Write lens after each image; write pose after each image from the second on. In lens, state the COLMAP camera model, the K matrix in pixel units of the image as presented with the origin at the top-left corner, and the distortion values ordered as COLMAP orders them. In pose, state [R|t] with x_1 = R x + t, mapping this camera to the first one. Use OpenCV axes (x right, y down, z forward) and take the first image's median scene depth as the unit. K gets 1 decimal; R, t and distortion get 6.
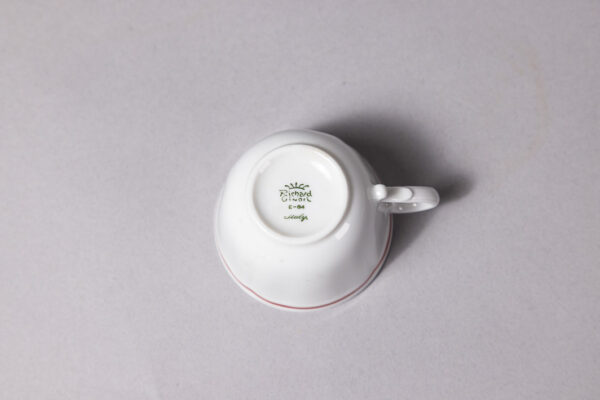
lens RADIAL K [[976.2, 0, 300.0], [0, 976.2, 200.0], [0, 0, 1]] dist [-0.002221, -0.040700]
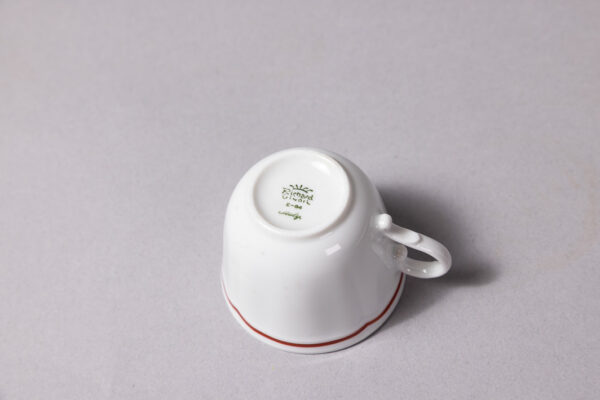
lens RADIAL K [[976.2, 0, 300.0], [0, 976.2, 200.0], [0, 0, 1]] dist [-0.002221, -0.040700]
pose [[0.946536, 0.232558, -0.223578, 0.206081], [-0.293730, 0.907849, -0.299220, 0.274881], [0.133389, 0.348894, 0.927621, 0.086739]]
